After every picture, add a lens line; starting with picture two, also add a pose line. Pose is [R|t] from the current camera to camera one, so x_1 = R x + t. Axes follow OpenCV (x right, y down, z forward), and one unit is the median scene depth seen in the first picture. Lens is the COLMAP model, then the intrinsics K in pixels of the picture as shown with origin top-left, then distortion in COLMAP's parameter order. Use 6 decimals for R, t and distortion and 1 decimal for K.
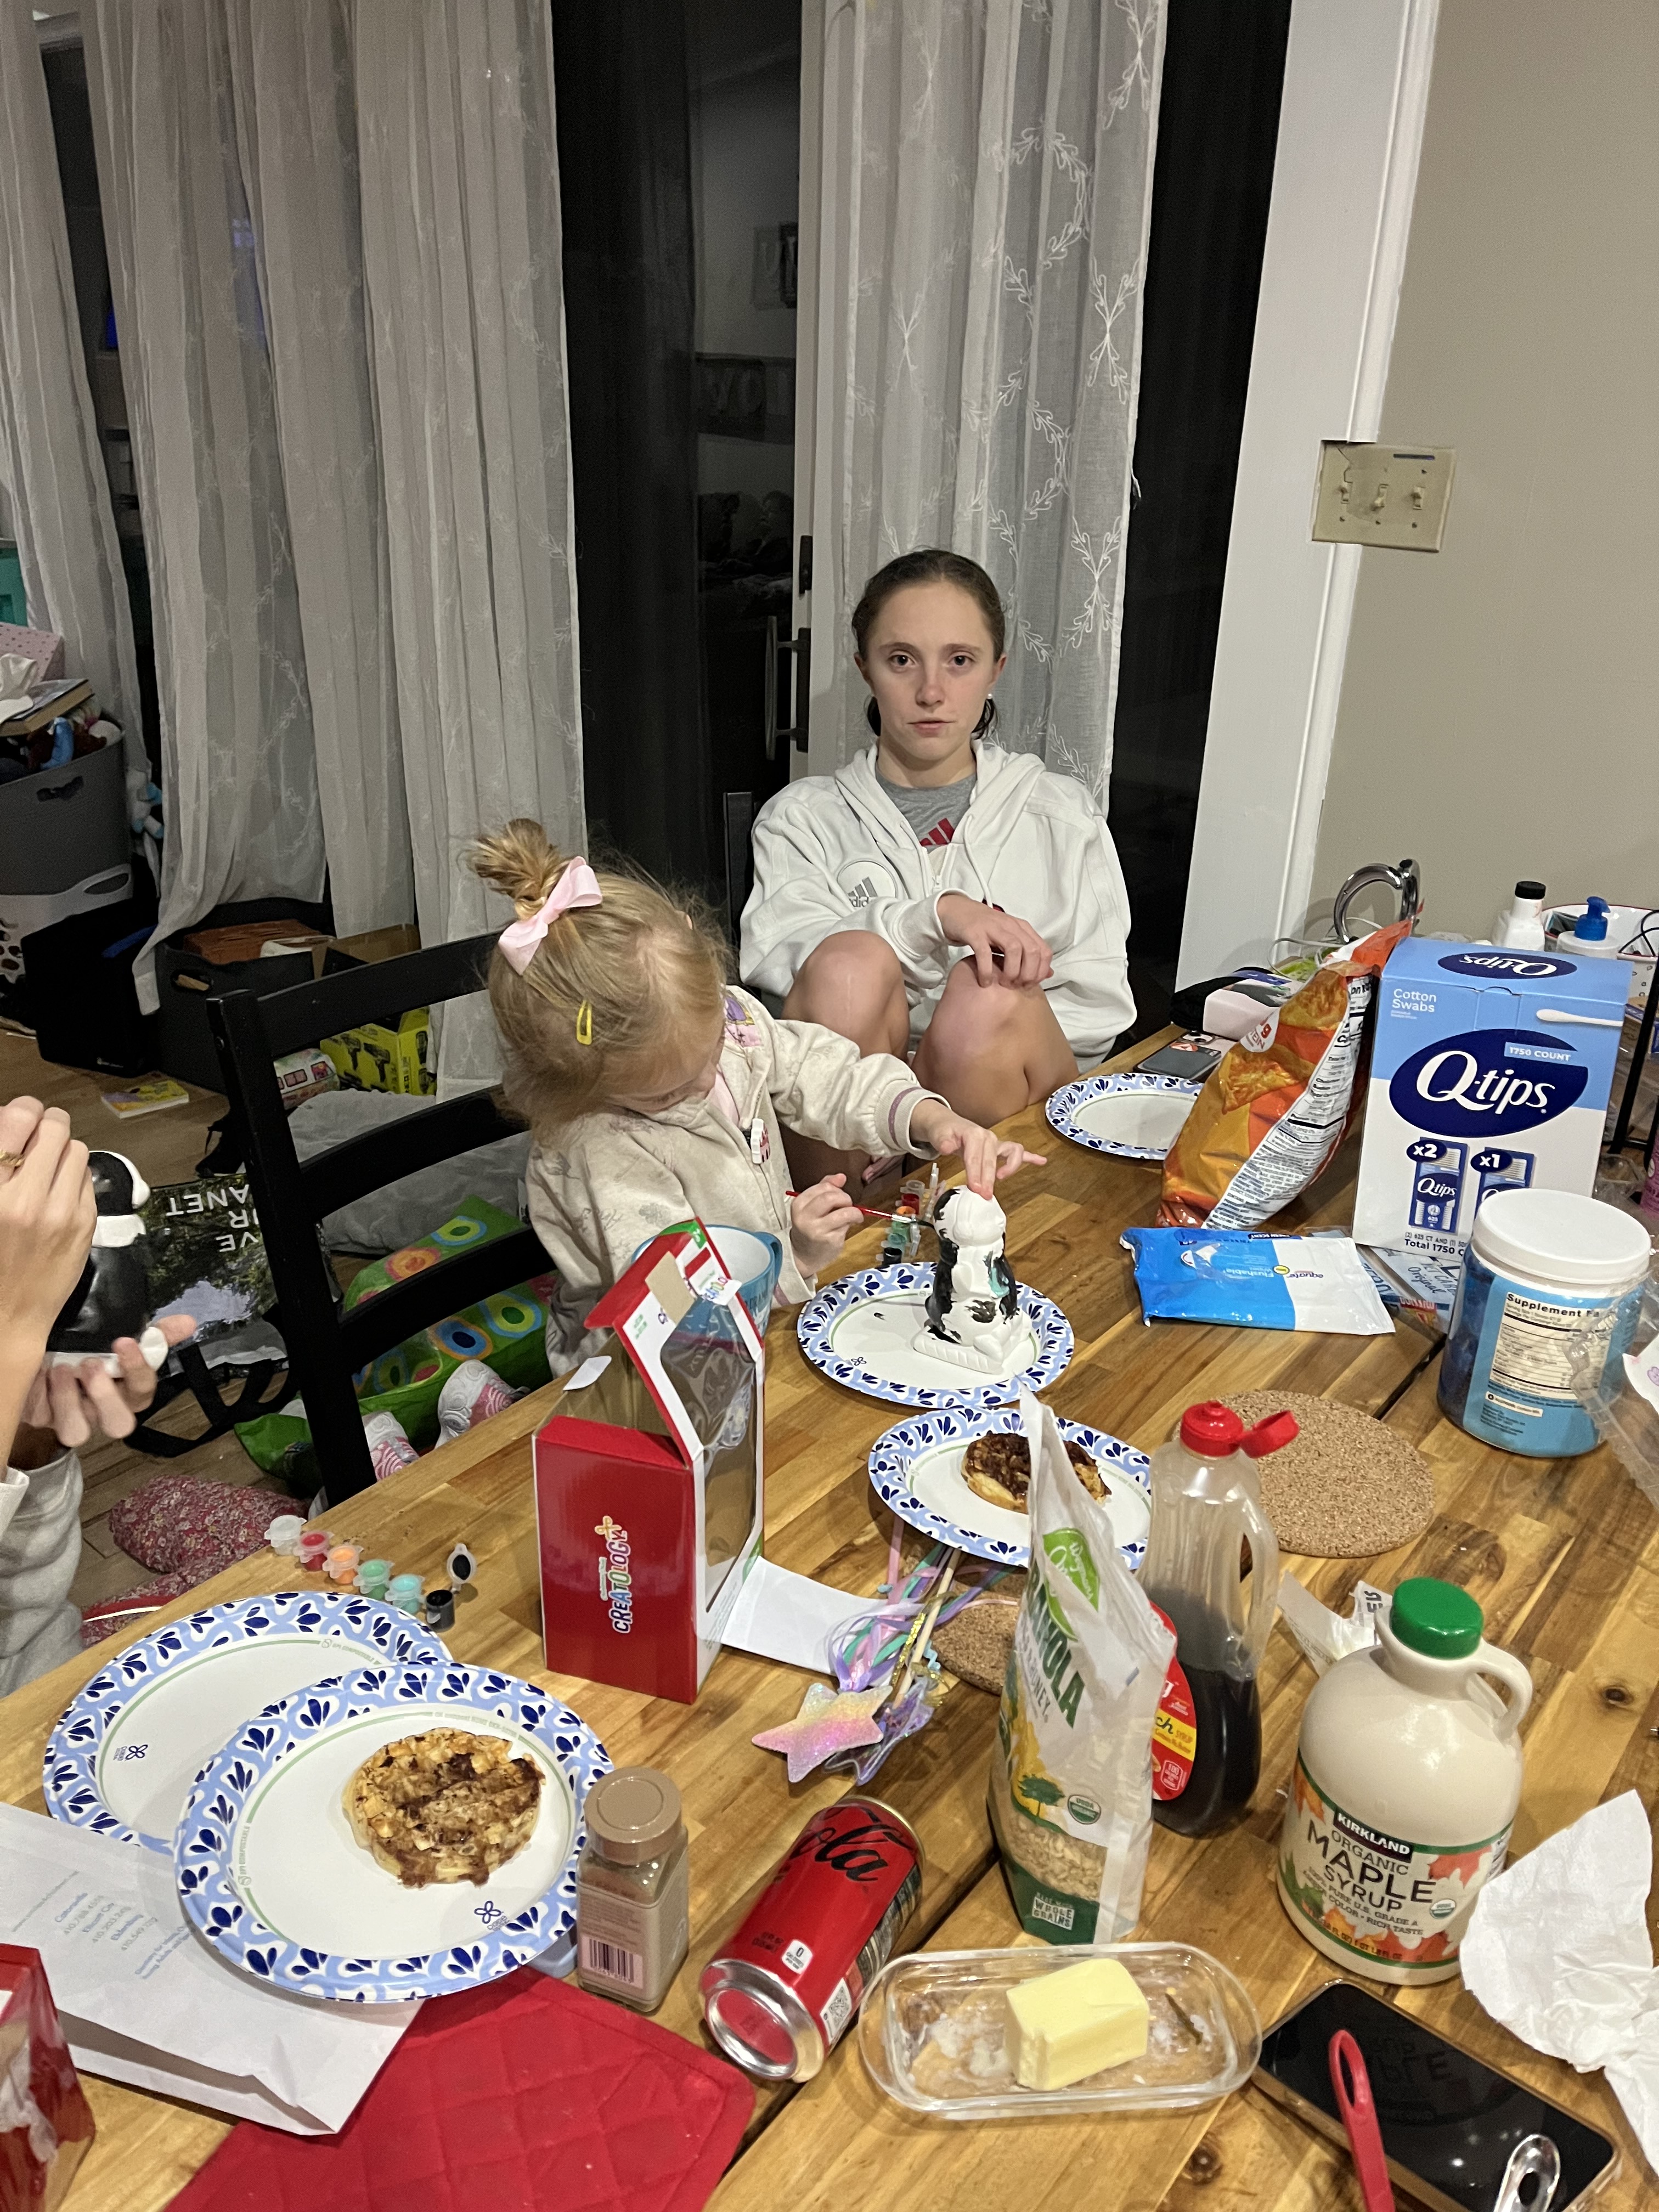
lens RADIAL K [[1673.1, 0, 829.1], [0, 1673.1, 1108.0], [0, 0, 1]] dist [0.056781, -0.068023]
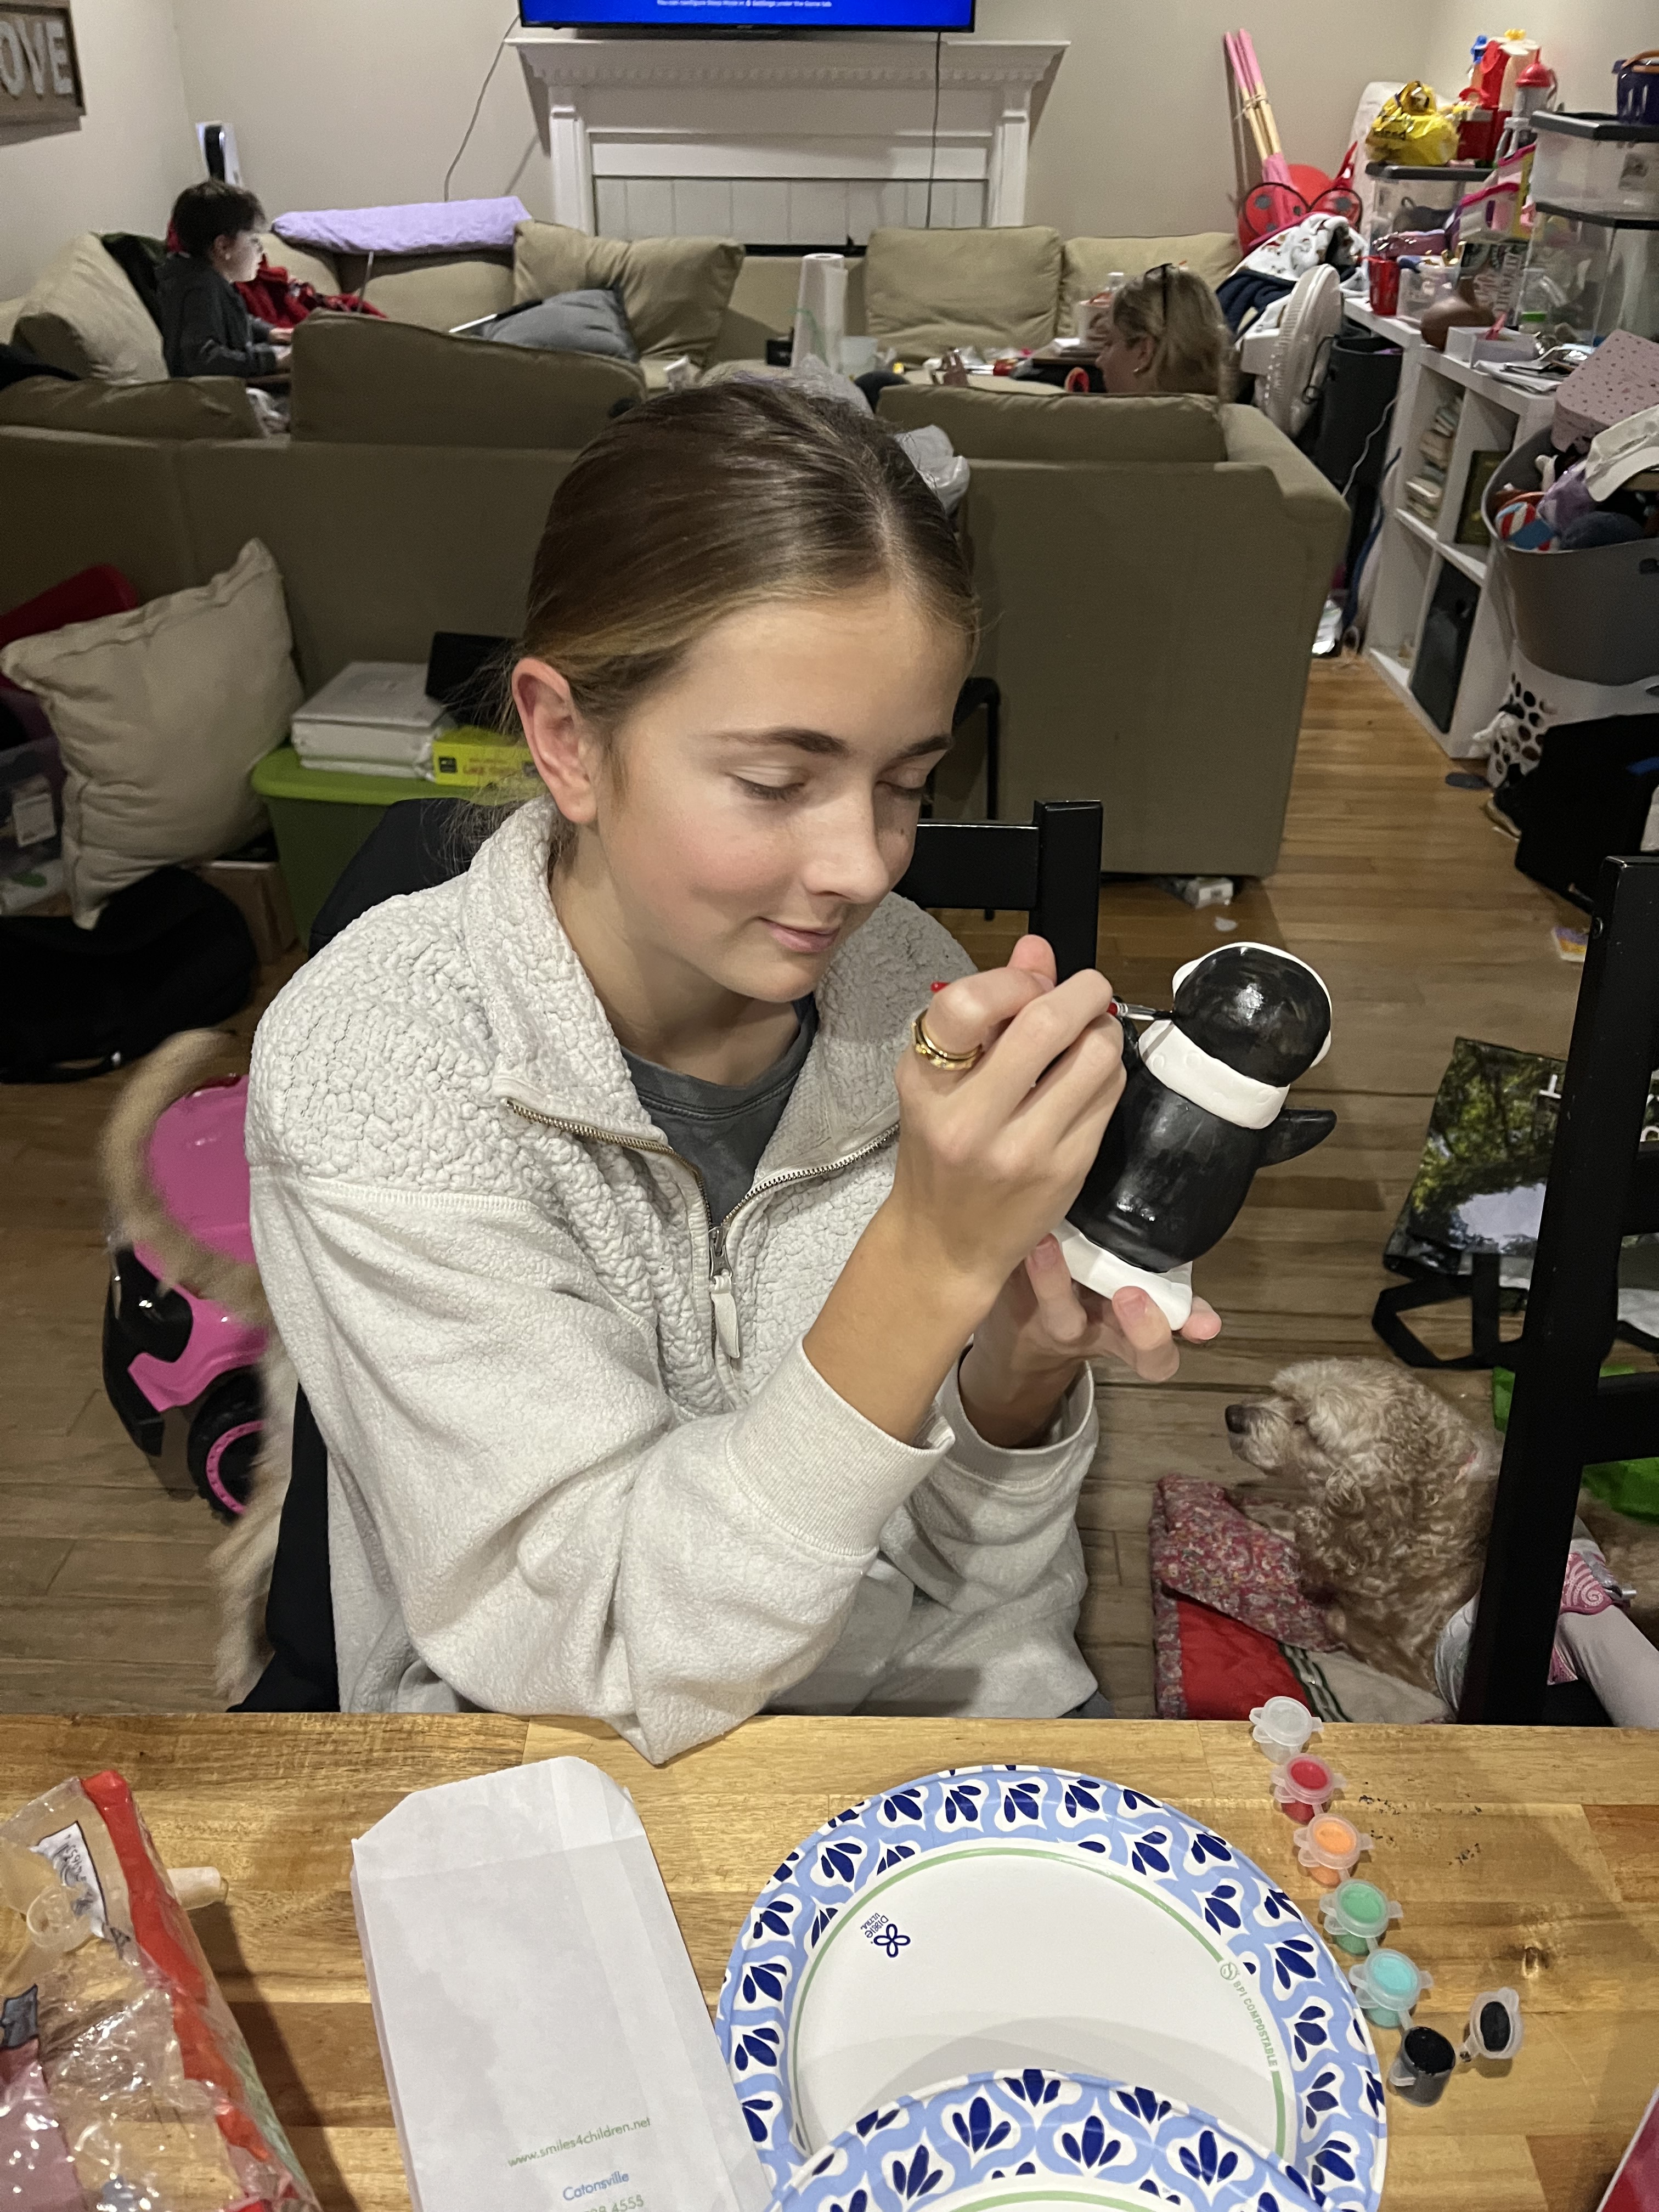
lens RADIAL K [[1673.1, 0, 830.3], [0, 1673.1, 1100.7], [0, 0, 1]] dist [0.056781, -0.068023]
pose [[0.612605, 0.390401, -0.687242, -0.100264], [-0.314058, 0.918144, 0.241618, -0.059722], [0.725315, 0.067818, 0.685068, 0.494243]]
